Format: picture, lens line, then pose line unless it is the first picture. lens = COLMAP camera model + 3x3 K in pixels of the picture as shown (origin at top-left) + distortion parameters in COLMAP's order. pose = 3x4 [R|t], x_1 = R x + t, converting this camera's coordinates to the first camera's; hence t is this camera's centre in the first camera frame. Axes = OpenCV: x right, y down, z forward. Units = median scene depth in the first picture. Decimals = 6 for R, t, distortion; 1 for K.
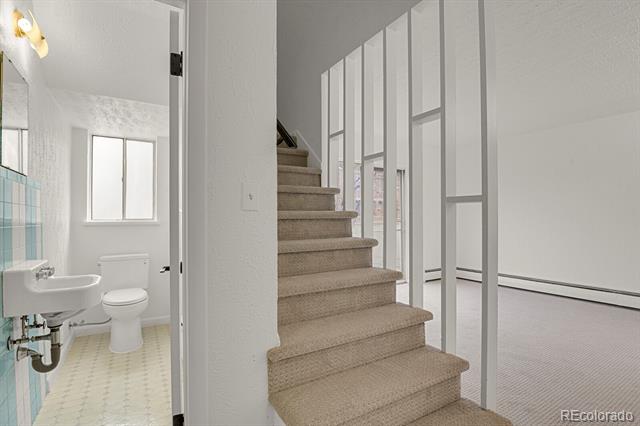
lens RADIAL K [[316.3, 0, 325.9], [0, 316.3, 216.5], [0, 0, 1]] dist [-0.024141, -0.000525]
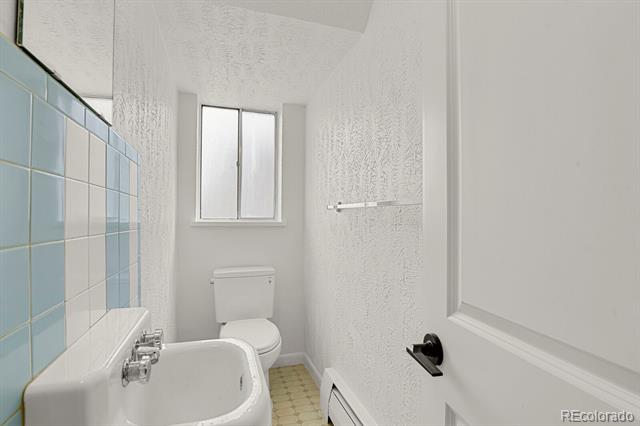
lens RADIAL K [[316.3, 0, 325.9], [0, 316.3, 216.5], [0, 0, 1]] dist [-0.024141, -0.000525]
pose [[0.976752, 0.005066, -0.214311, -0.308569], [-0.004549, 0.999985, 0.002905, 0.000875], [0.214322, -0.001863, 0.976761, 0.342069]]
